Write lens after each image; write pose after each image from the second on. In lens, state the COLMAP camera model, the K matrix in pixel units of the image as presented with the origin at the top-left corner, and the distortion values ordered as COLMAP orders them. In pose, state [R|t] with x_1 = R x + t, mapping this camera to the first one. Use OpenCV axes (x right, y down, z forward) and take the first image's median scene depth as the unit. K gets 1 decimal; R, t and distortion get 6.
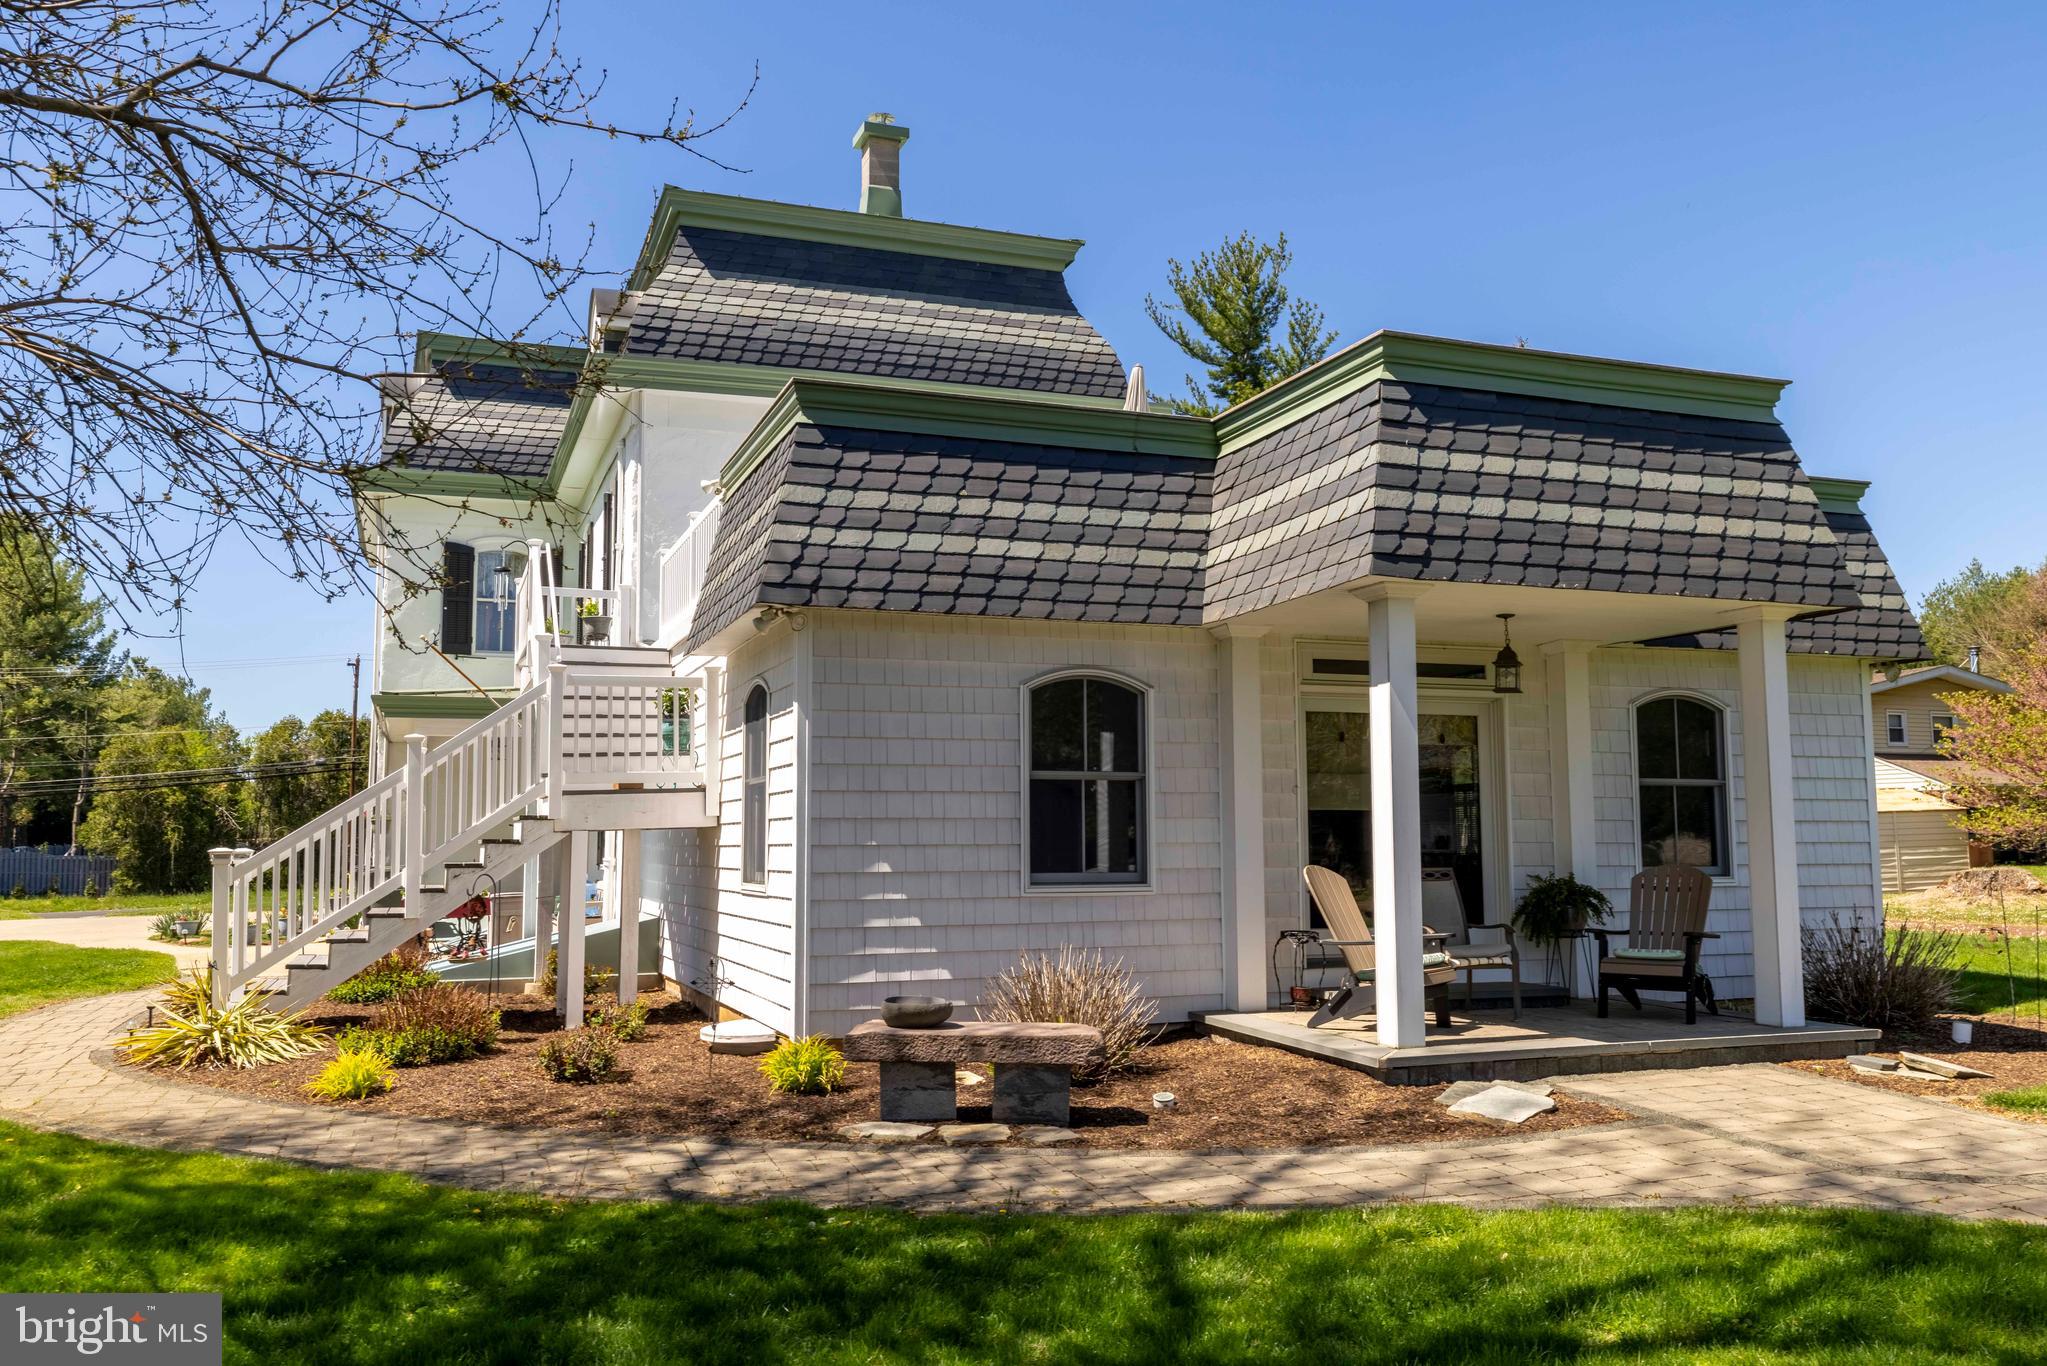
lens RADIAL K [[1615.5, 0, 1023.5], [0, 1615.5, 683.0], [0, 0, 1]] dist [0.029696, -0.083910]
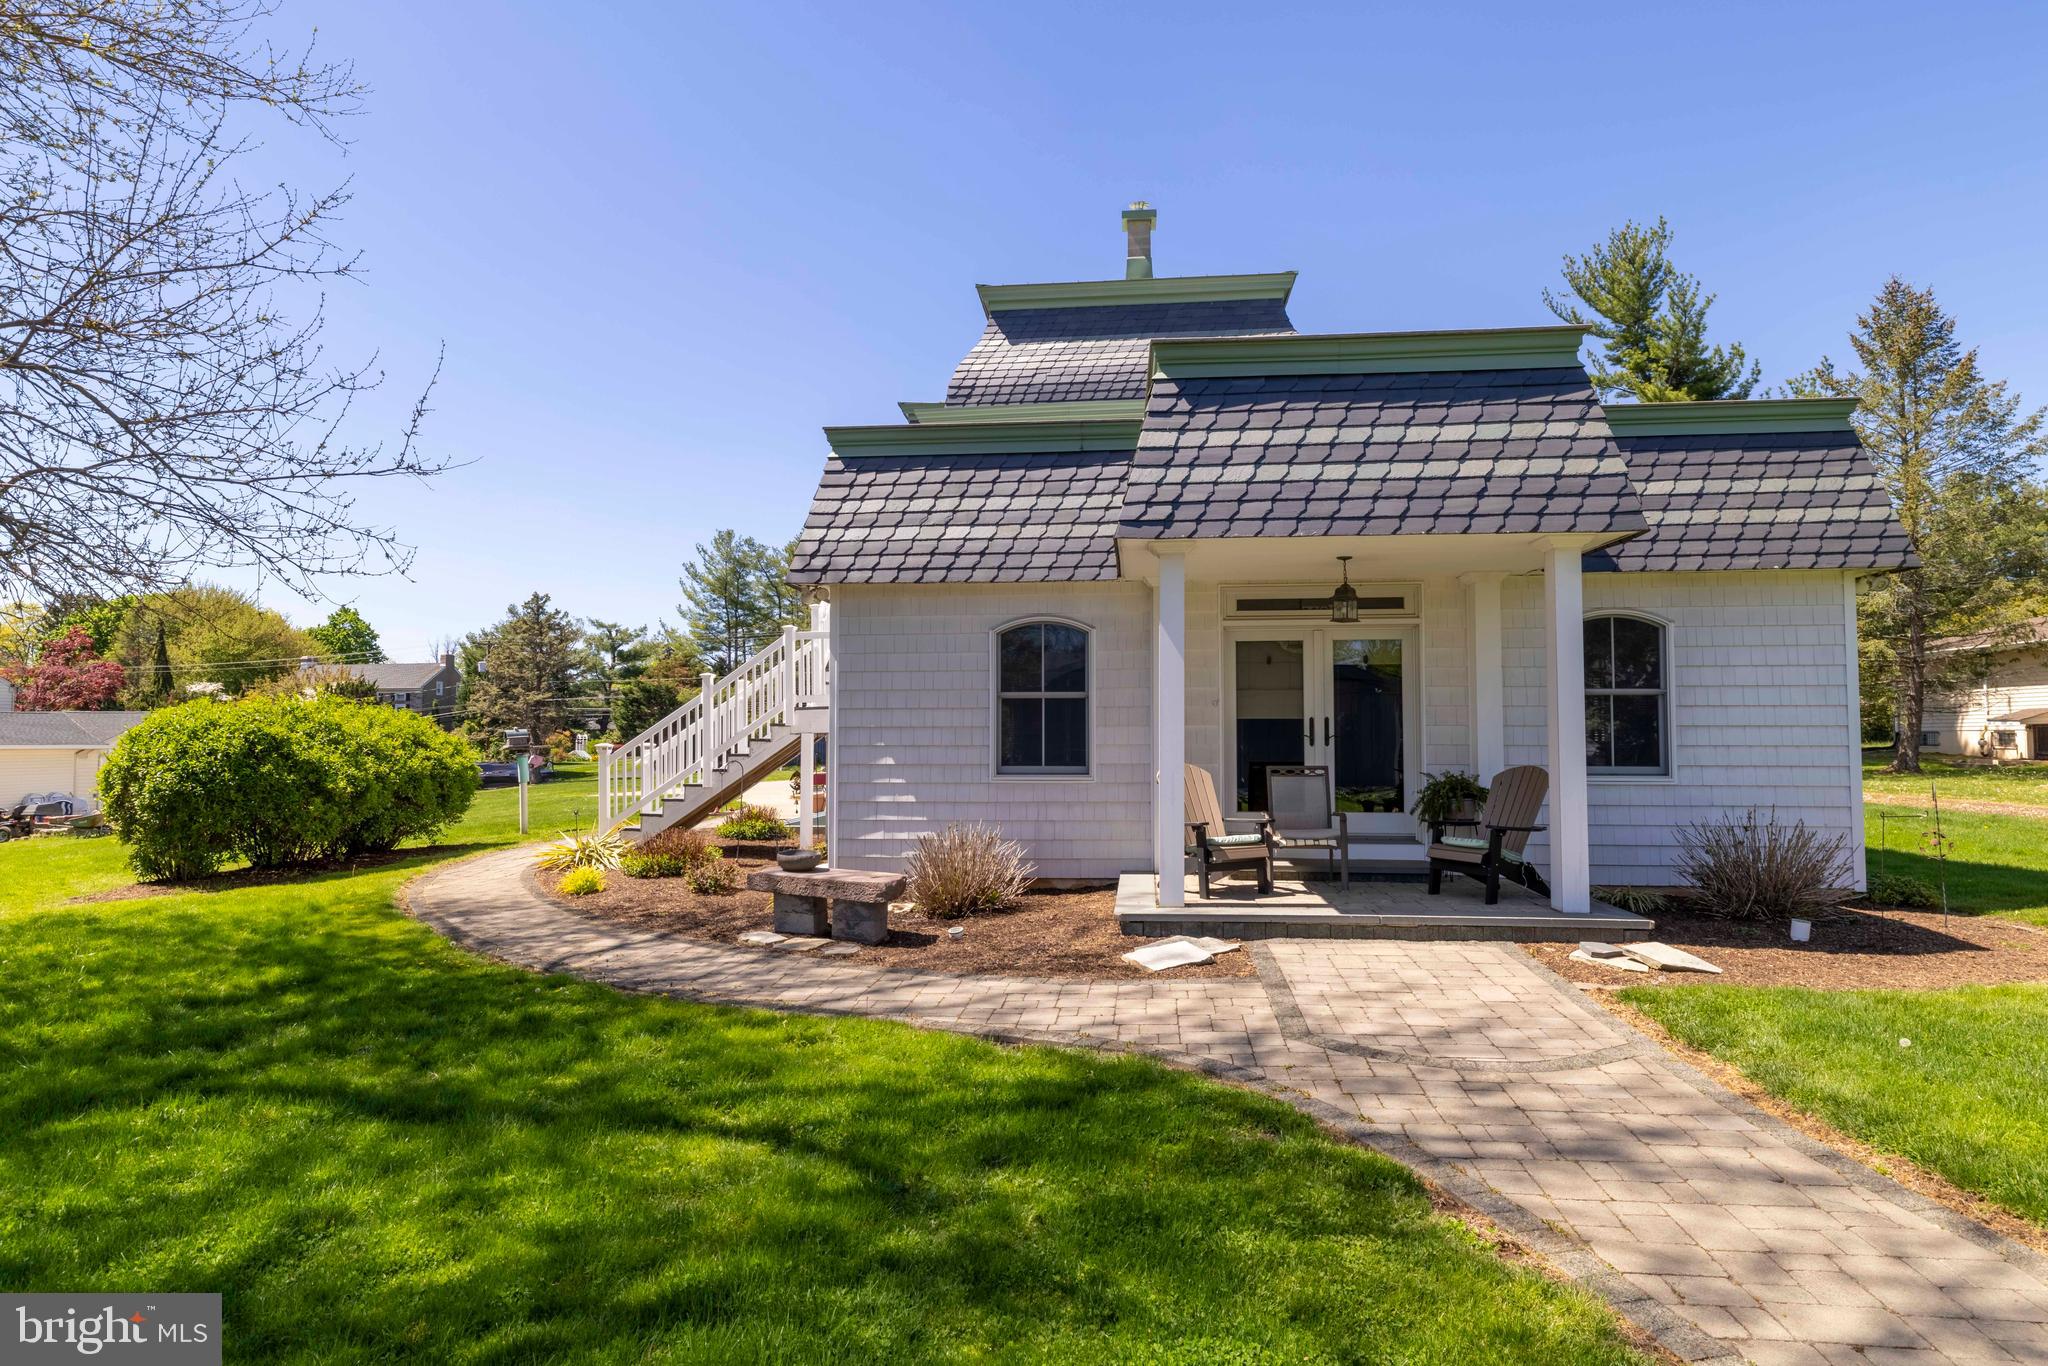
lens RADIAL K [[1157.5, 0, 1024.0], [0, 1157.5, 683.0], [0, 0, 1]] dist [0.003702, -0.000683]
pose [[0.899856, -0.016872, -0.435860, 0.458952], [0.041228, 0.998068, 0.046483, 0.001265], [0.434234, -0.059797, 0.898813, 0.120515]]
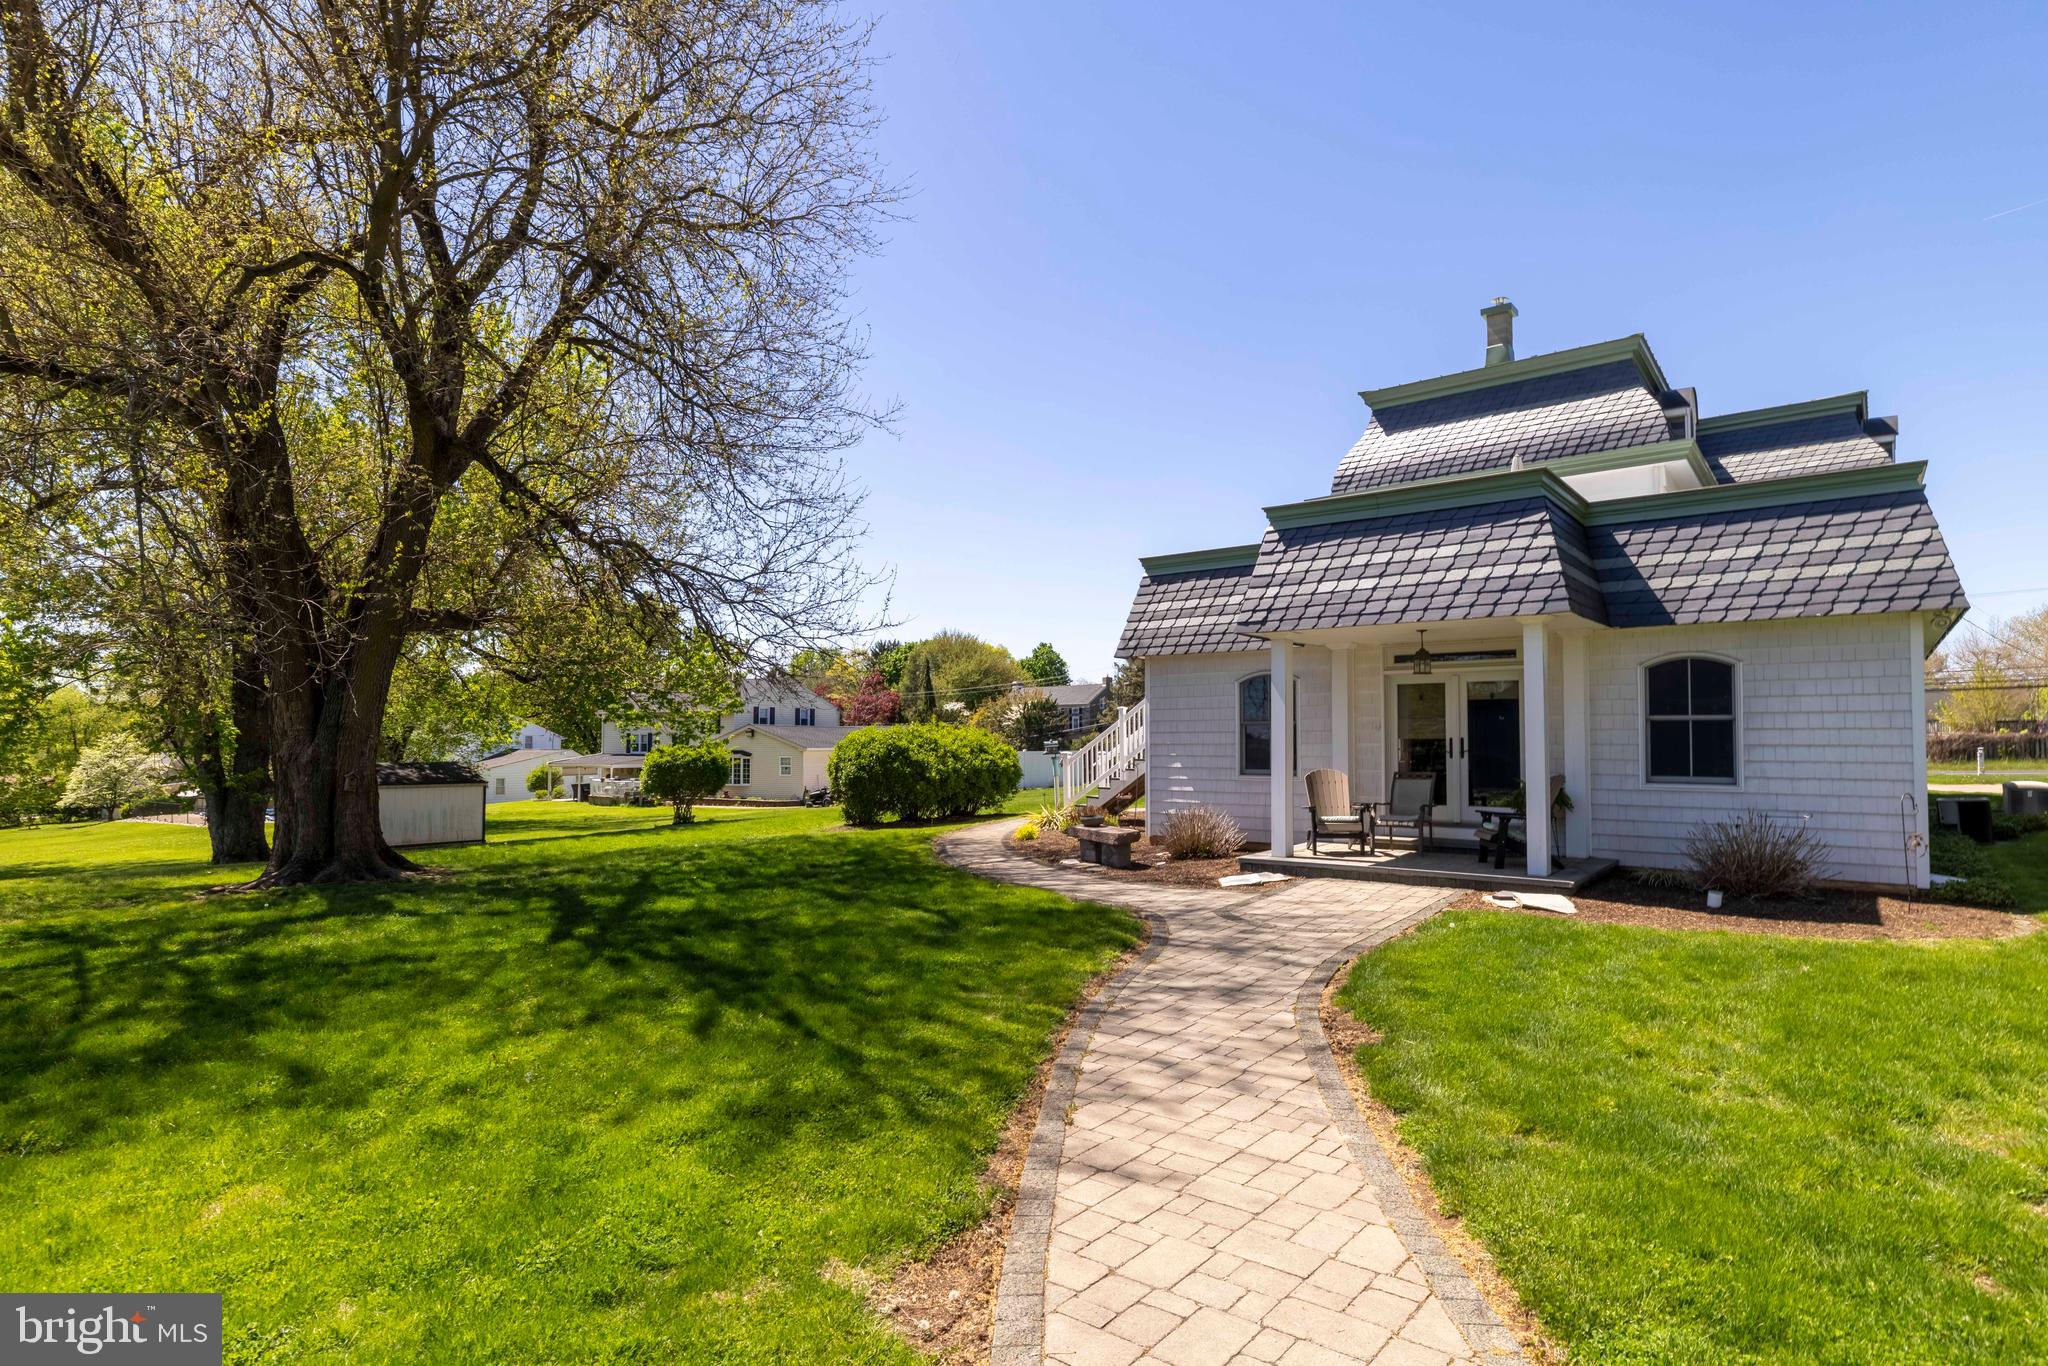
lens RADIAL K [[1064.1, 0, 1022.0], [0, 1064.1, 705.5], [0, 0, 1]] dist [-0.002327, 0.000323]
pose [[0.521652, -0.023894, -0.852824, 1.059223], [0.084133, 0.996176, 0.023552, -0.024332], [0.849000, -0.084037, 0.521667, 0.022542]]
